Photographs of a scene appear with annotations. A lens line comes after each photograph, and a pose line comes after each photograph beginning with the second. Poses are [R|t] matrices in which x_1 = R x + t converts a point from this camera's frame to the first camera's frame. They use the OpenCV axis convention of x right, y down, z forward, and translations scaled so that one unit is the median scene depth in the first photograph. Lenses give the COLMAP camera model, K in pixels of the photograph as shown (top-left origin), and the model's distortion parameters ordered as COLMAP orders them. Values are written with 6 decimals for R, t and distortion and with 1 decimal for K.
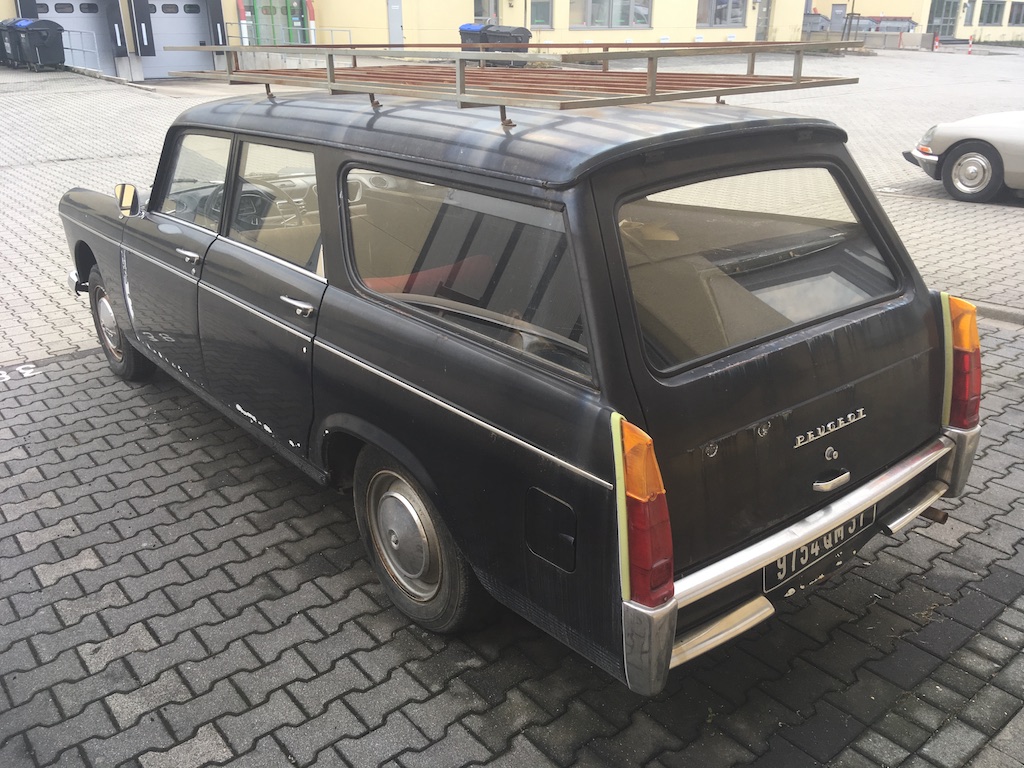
lens RADIAL K [[881.8, 0, 513.6], [0, 881.8, 385.3], [0, 0, 1]] dist [0.096707, -0.135244]
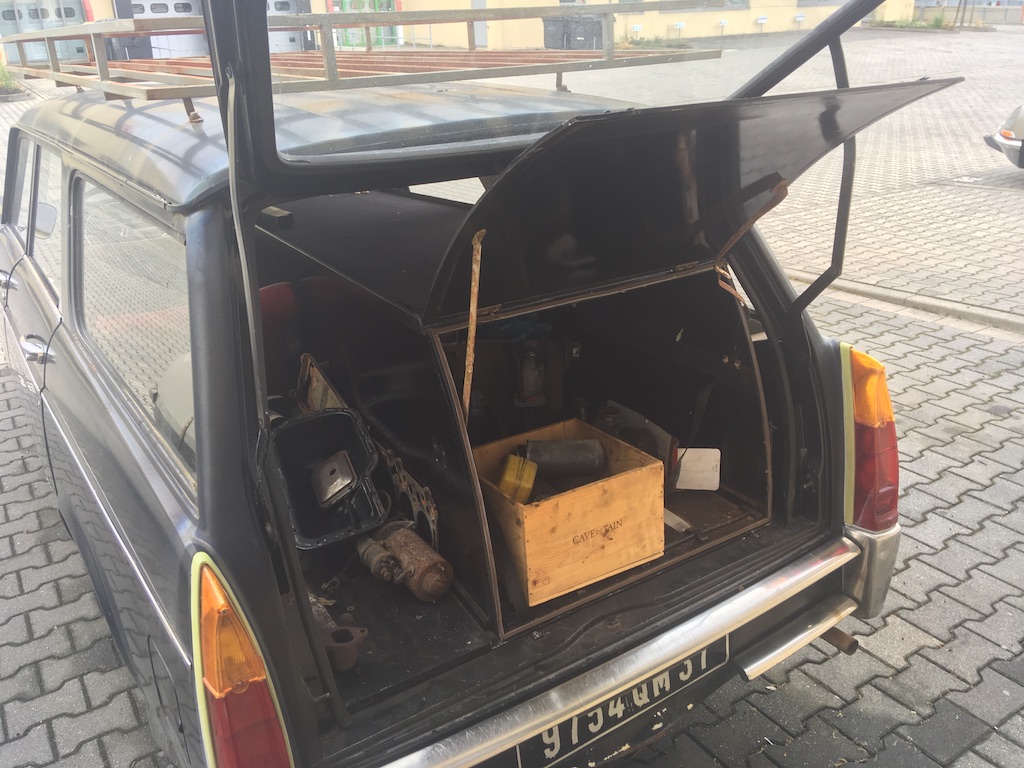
lens RADIAL K [[881.8, 0, 513.7], [0, 881.8, 385.3], [0, 0, 1]] dist [0.096707, -0.135244]
pose [[0.993476, 0.014284, -0.113144, 0.260923], [-0.013015, 0.999844, 0.011940, -0.065631], [0.113297, -0.010390, 0.993507, 0.220021]]
